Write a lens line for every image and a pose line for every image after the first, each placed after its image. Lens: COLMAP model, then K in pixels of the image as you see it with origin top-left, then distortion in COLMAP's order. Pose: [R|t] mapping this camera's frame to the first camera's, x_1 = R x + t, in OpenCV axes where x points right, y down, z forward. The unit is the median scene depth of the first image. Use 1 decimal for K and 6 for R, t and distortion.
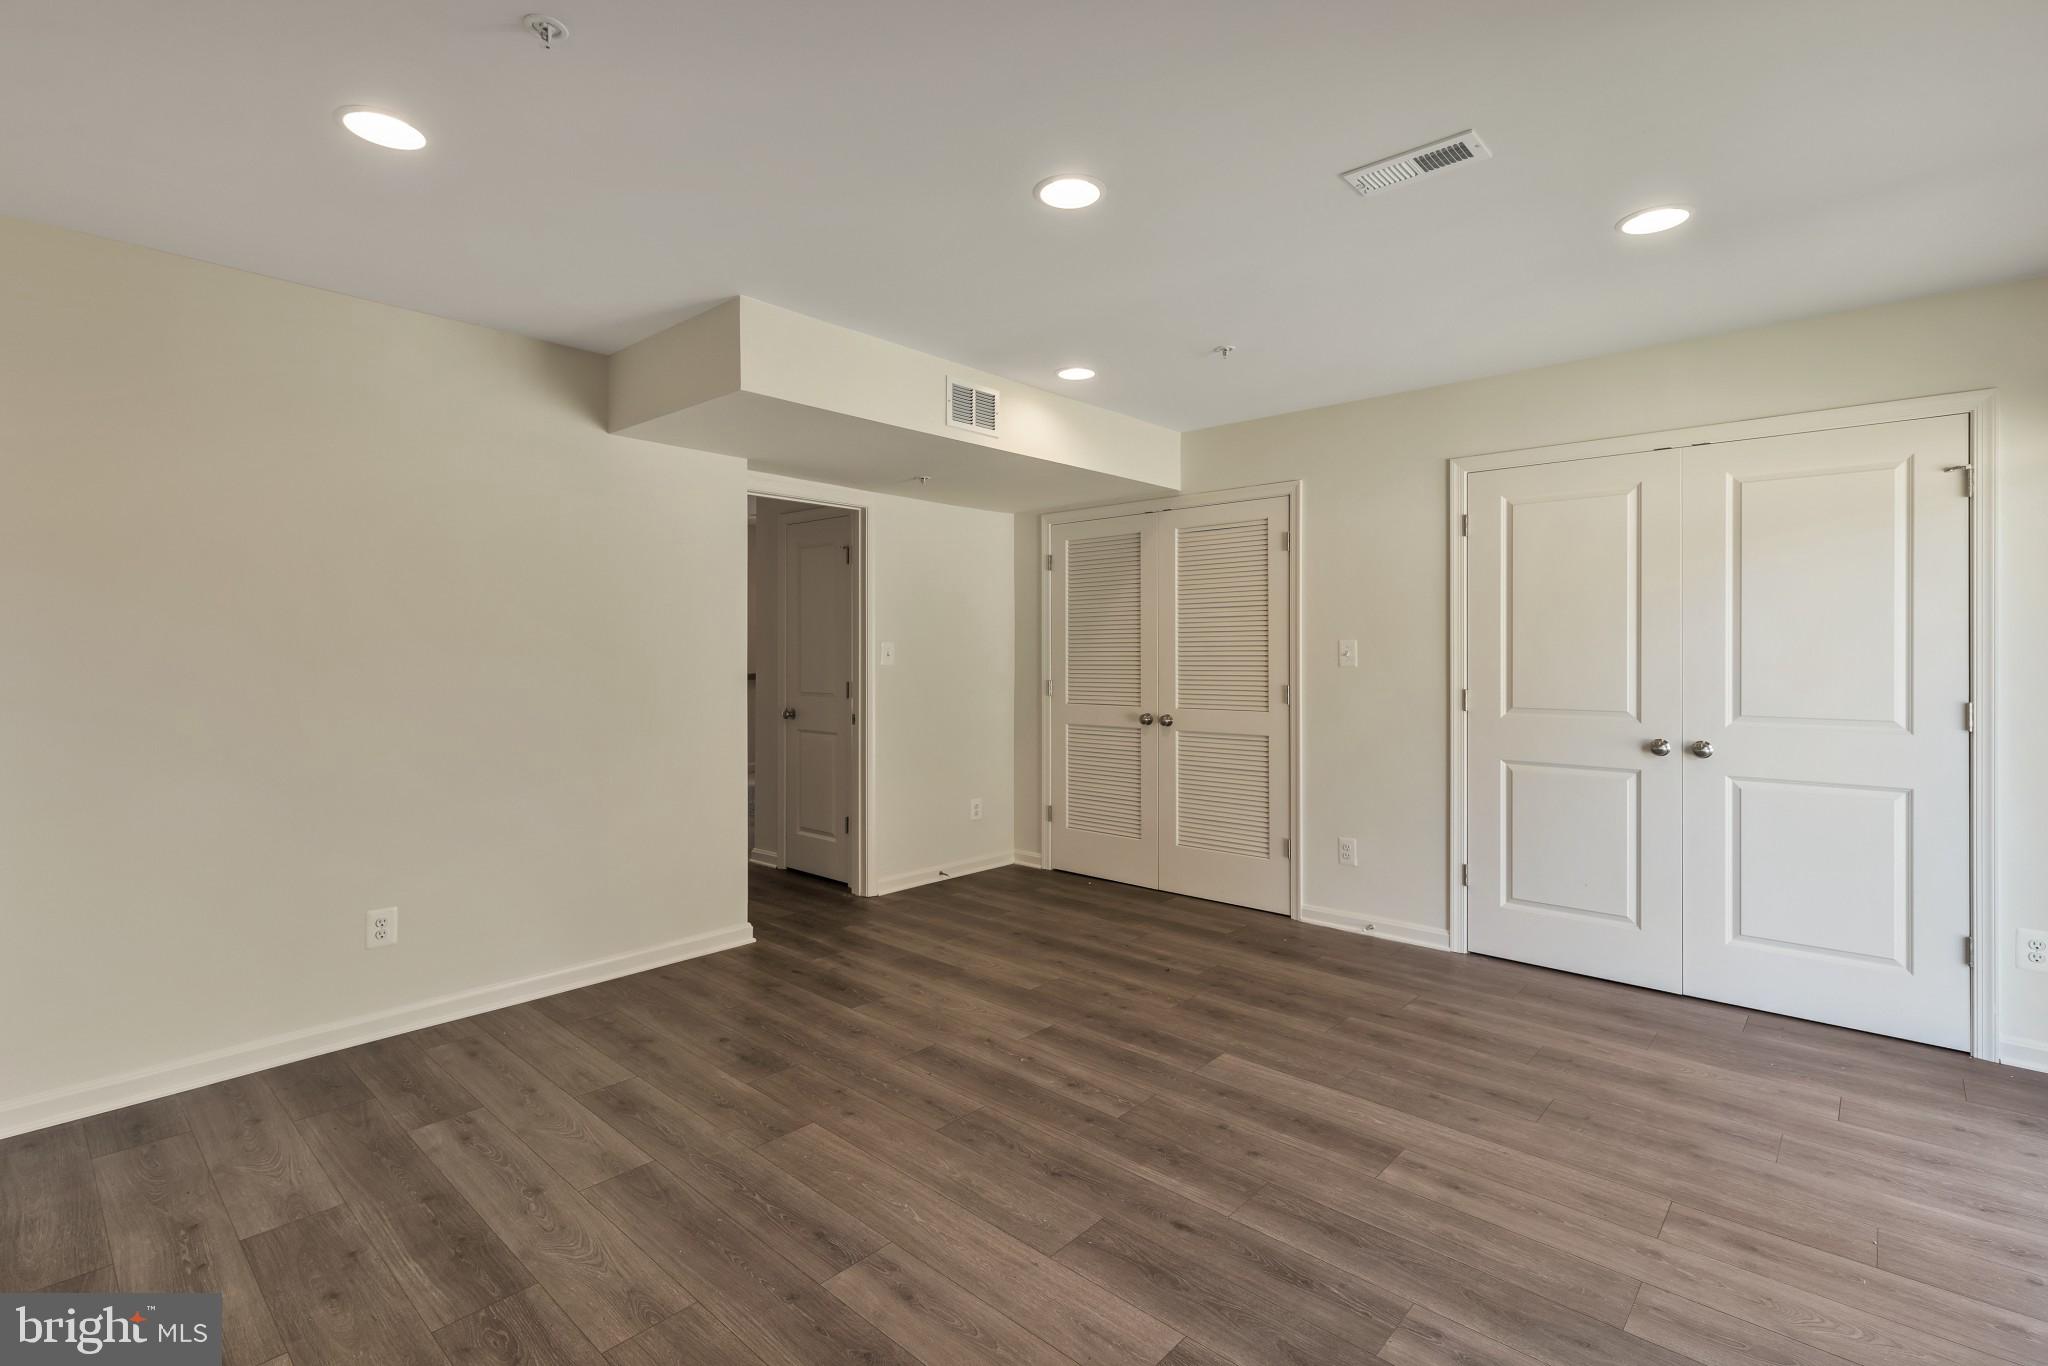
lens RADIAL K [[941.9, 0, 1034.2], [0, 941.9, 658.8], [0, 0, 1]] dist [0.003464, 0.000199]
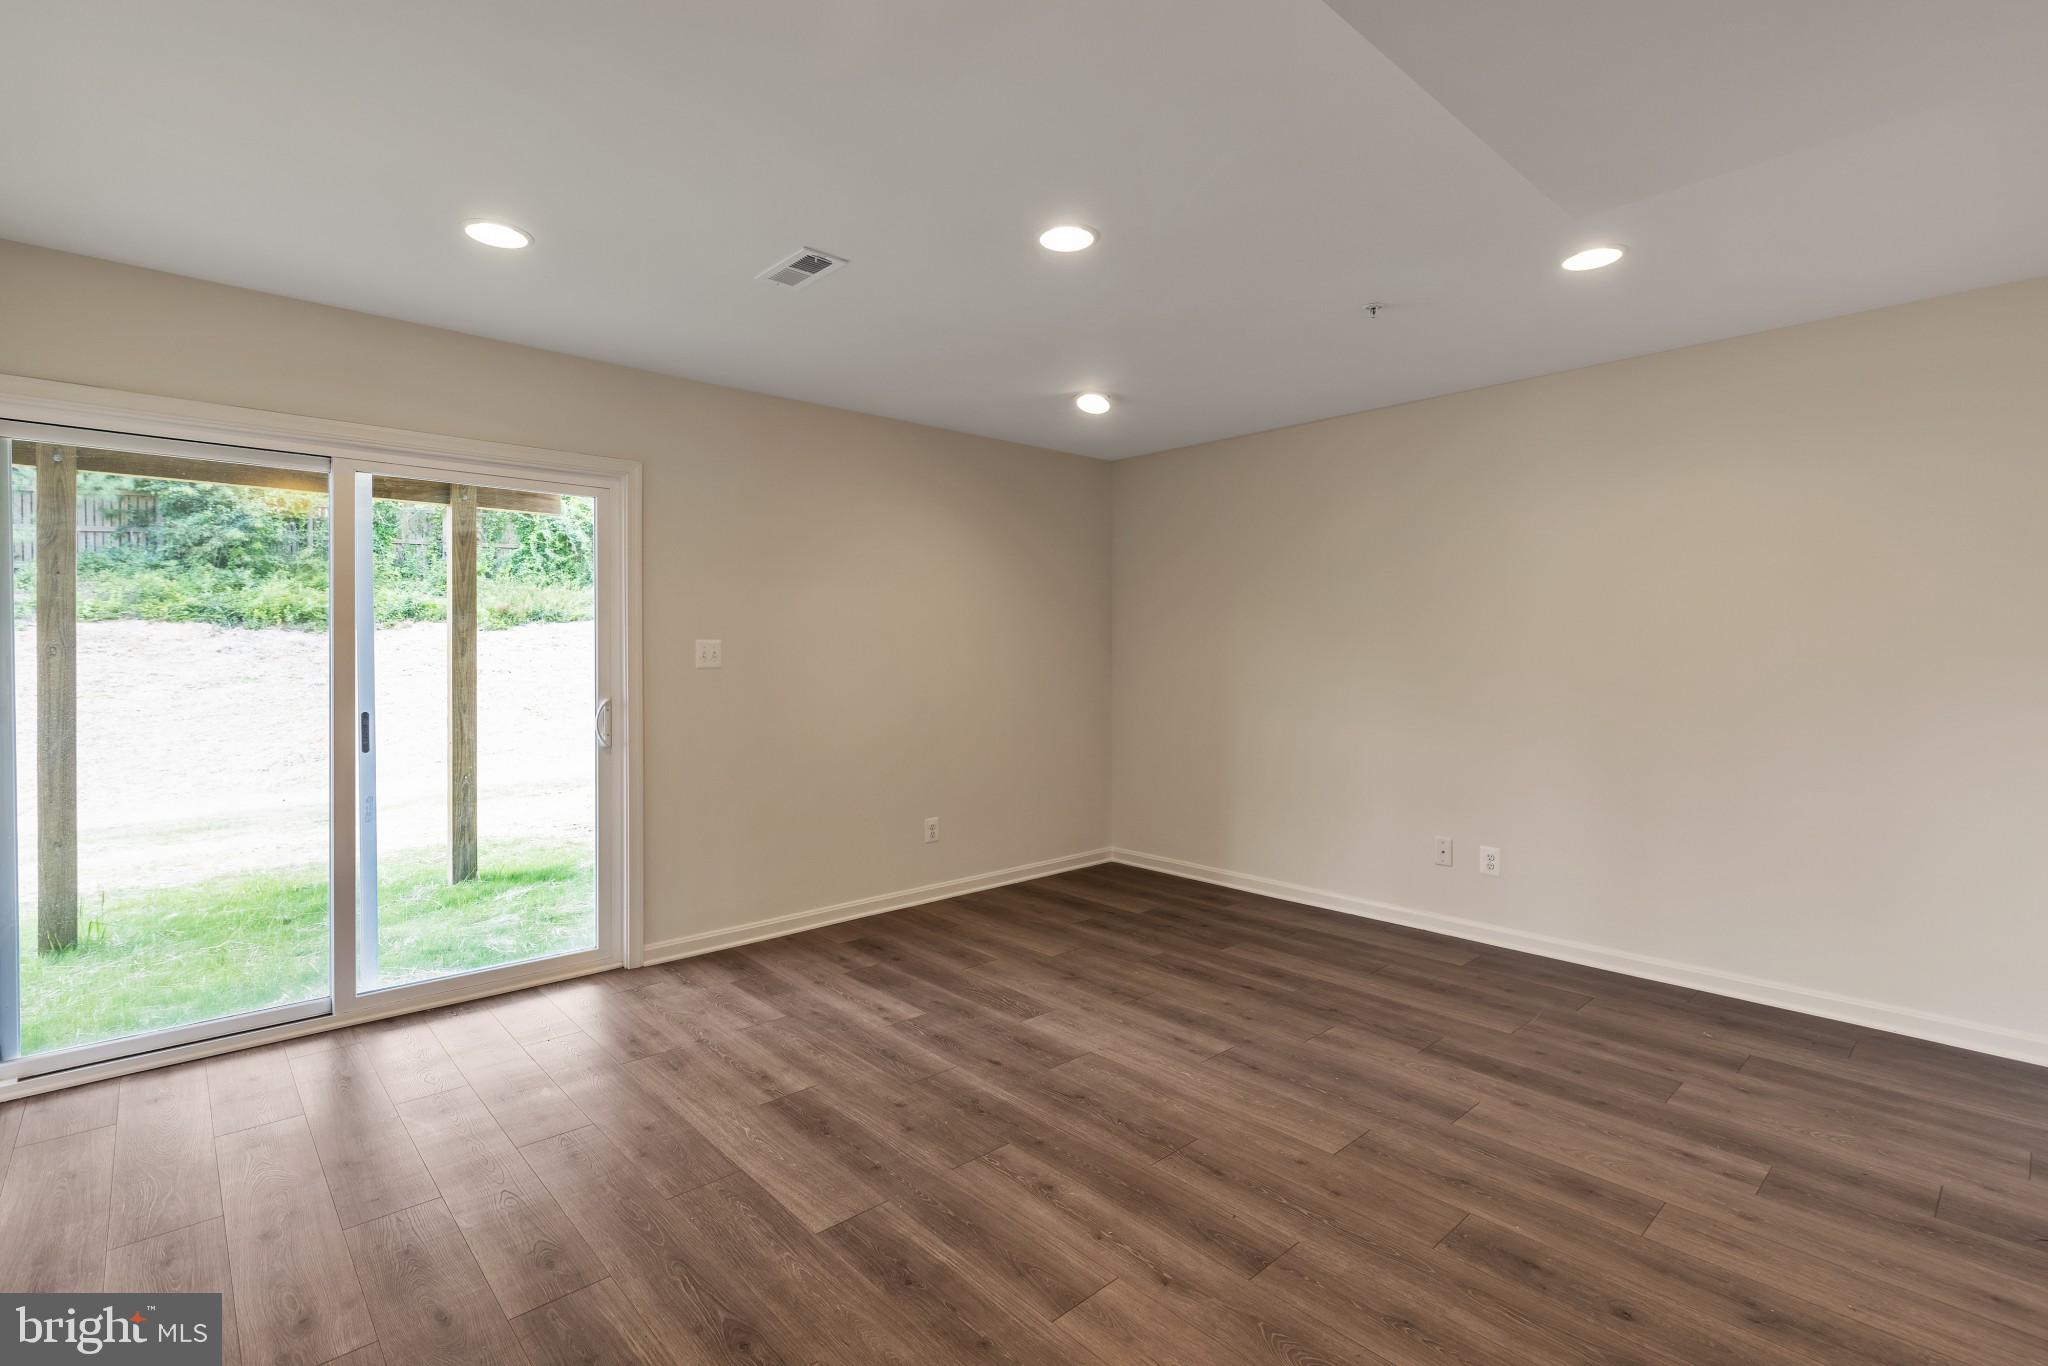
lens RADIAL K [[941.9, 0, 1034.2], [0, 941.9, 658.8], [0, 0, 1]] dist [0.003464, 0.000199]
pose [[-0.995889, 0.000069, 0.090578, -0.024136], [0.001194, 0.999923, 0.012367, -0.012912], [-0.090570, 0.012424, -0.995813, 2.041154]]
